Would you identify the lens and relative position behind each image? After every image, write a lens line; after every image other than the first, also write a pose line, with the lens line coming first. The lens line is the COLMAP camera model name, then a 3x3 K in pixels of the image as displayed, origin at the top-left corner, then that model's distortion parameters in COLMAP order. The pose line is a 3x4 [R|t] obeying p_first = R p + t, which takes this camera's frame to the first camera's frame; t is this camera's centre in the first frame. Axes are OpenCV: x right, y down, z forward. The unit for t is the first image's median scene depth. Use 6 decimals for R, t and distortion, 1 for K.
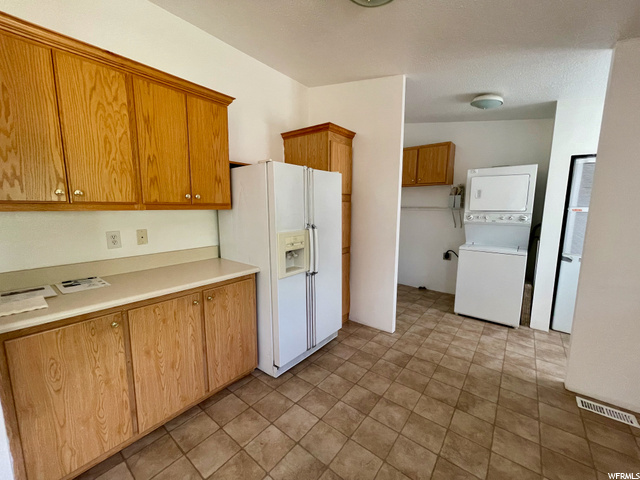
lens RADIAL K [[257.5, 0, 320.0], [0, 257.5, 240.0], [0, 0, 1]] dist [-0.001698, 0.000195]
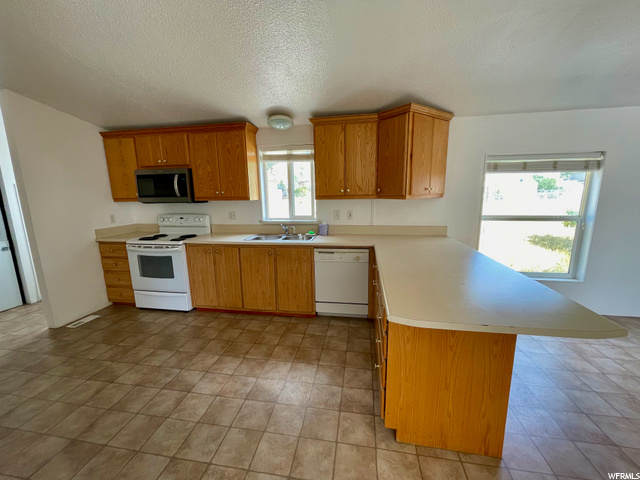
lens RADIAL K [[257.5, 0, 320.0], [0, 257.5, 240.0], [0, 0, 1]] dist [-0.001698, 0.000195]
pose [[-0.500712, -0.151006, 0.852341, -0.759738], [0.124472, 0.961873, 0.243532, -0.054445], [-0.856618, 0.228032, -0.462826, 0.227375]]
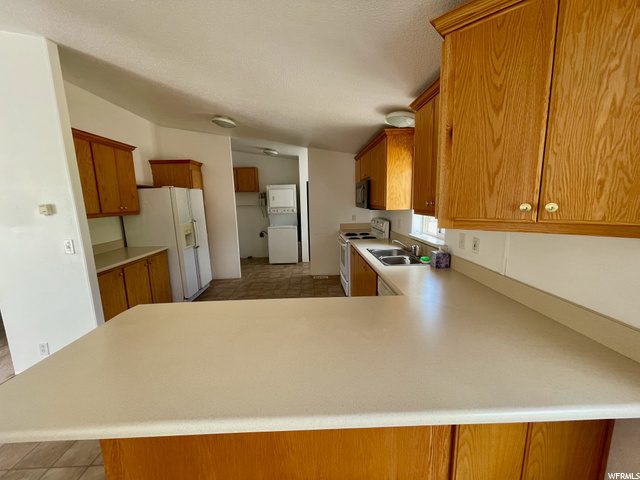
lens RADIAL K [[257.5, 0, 320.0], [0, 257.5, 240.0], [0, 0, 1]] dist [-0.001698, 0.000195]
pose [[0.758224, -0.122869, 0.640312, -0.477800], [0.110274, 0.992101, 0.059794, 0.062589], [-0.642601, 0.025273, 0.765784, -0.851519]]
